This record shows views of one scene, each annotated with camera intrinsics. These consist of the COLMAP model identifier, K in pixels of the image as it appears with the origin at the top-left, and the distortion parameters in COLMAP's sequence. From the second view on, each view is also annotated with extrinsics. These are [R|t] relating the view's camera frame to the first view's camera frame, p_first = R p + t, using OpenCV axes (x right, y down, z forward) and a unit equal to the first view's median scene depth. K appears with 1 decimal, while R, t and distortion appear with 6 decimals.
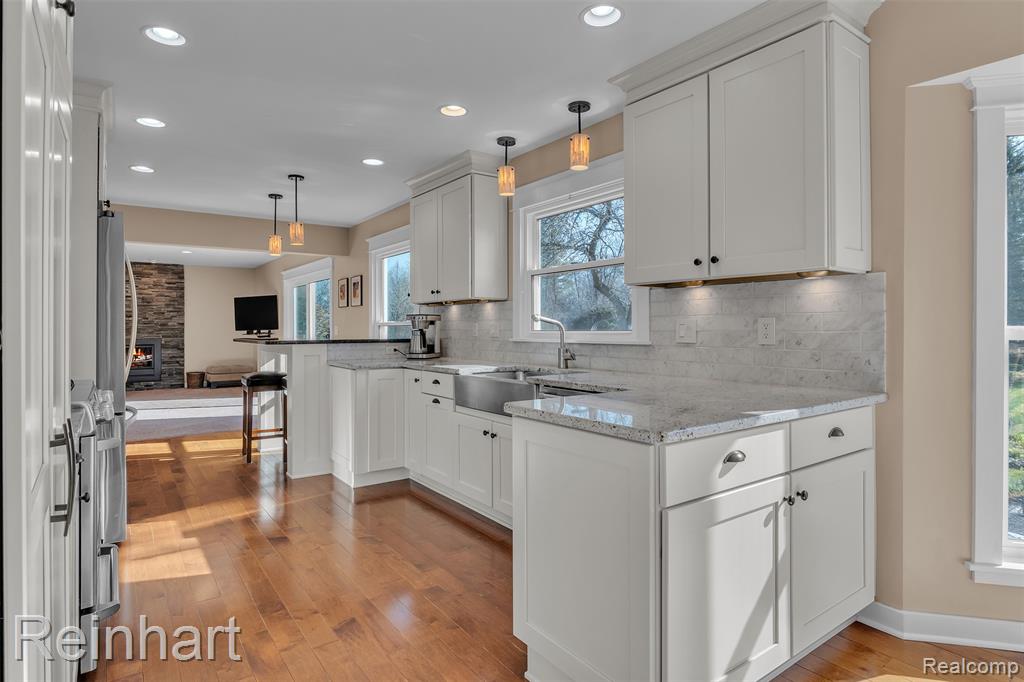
lens RADIAL K [[554.9, 0, 512.4], [0, 554.9, 326.5], [0, 0, 1]] dist [-0.001502, -0.000215]
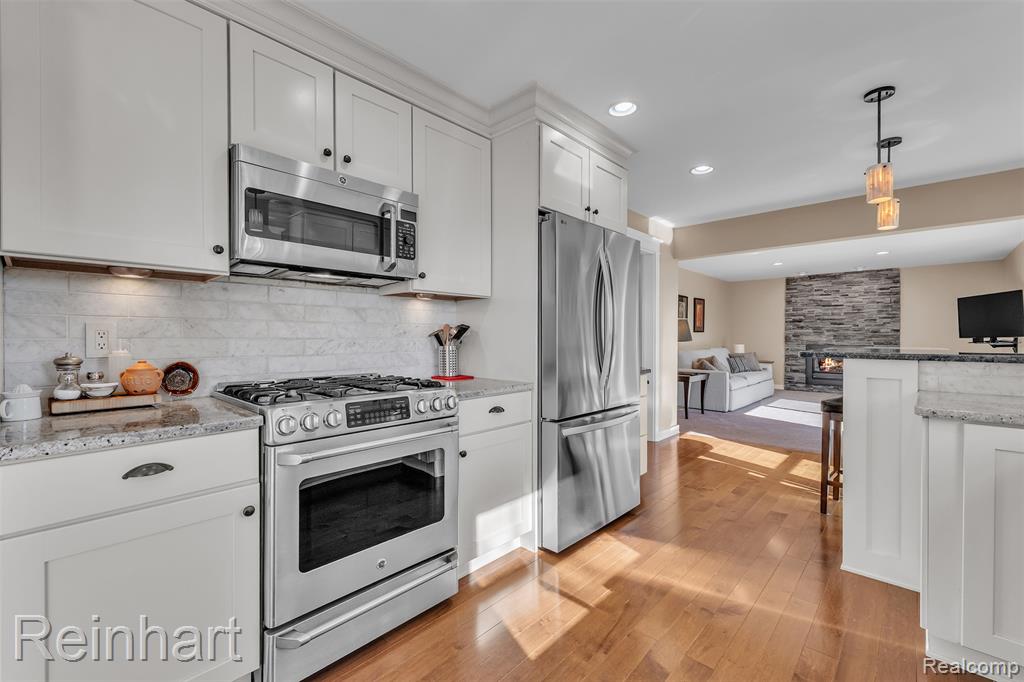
lens RADIAL K [[436.1, 0, 512.0], [0, 436.1, 341.0], [0, 0, 1]] dist [0.002896, 0.000421]
pose [[0.197342, 0.013140, -0.980247, 0.017134], [0.001932, 0.999903, 0.013793, 0.003910], [0.980333, -0.004616, 0.197298, 0.484417]]
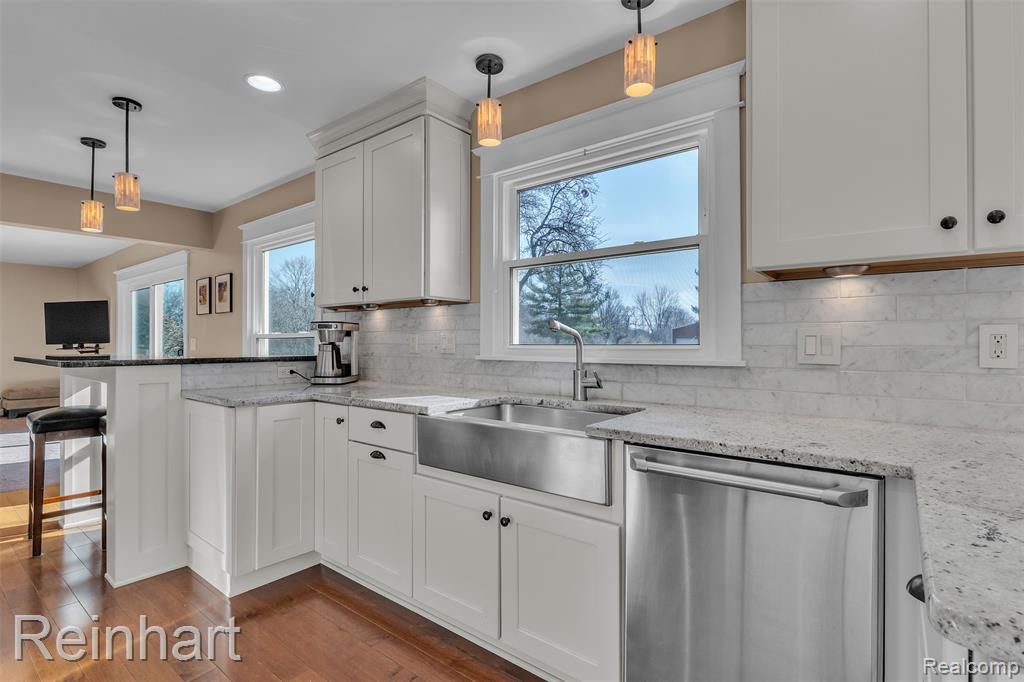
lens RADIAL K [[485.9, 0, 512.0], [0, 485.9, 341.0], [0, 0, 1]] dist [-0.002773, -0.000128]
pose [[0.960901, 0.004490, 0.276855, -0.116182], [-0.004106, 0.999990, -0.001965, 0.003173], [-0.276861, 0.000751, 0.960910, 0.337964]]
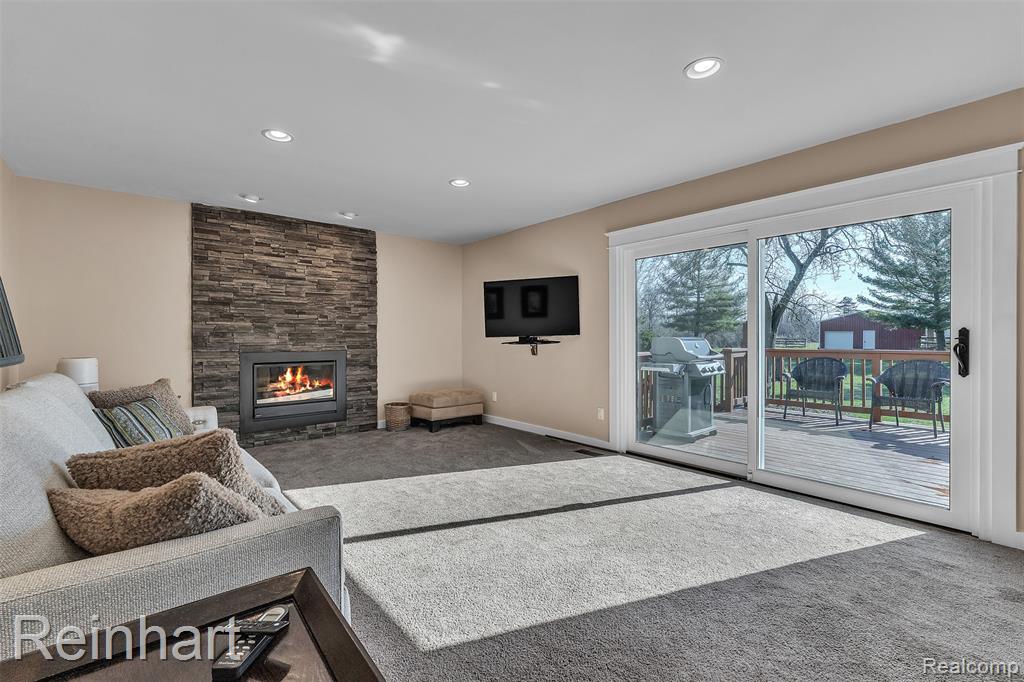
lens RADIAL K [[436.1, 0, 512.0], [0, 436.1, 341.0], [0, 0, 1]] dist [0.002896, 0.000421]
pose [[0.996322, -0.001310, 0.085672, -1.128908], [0.000341, 0.999936, 0.011324, 0.014393], [-0.085682, -0.011254, 0.996259, 1.166449]]
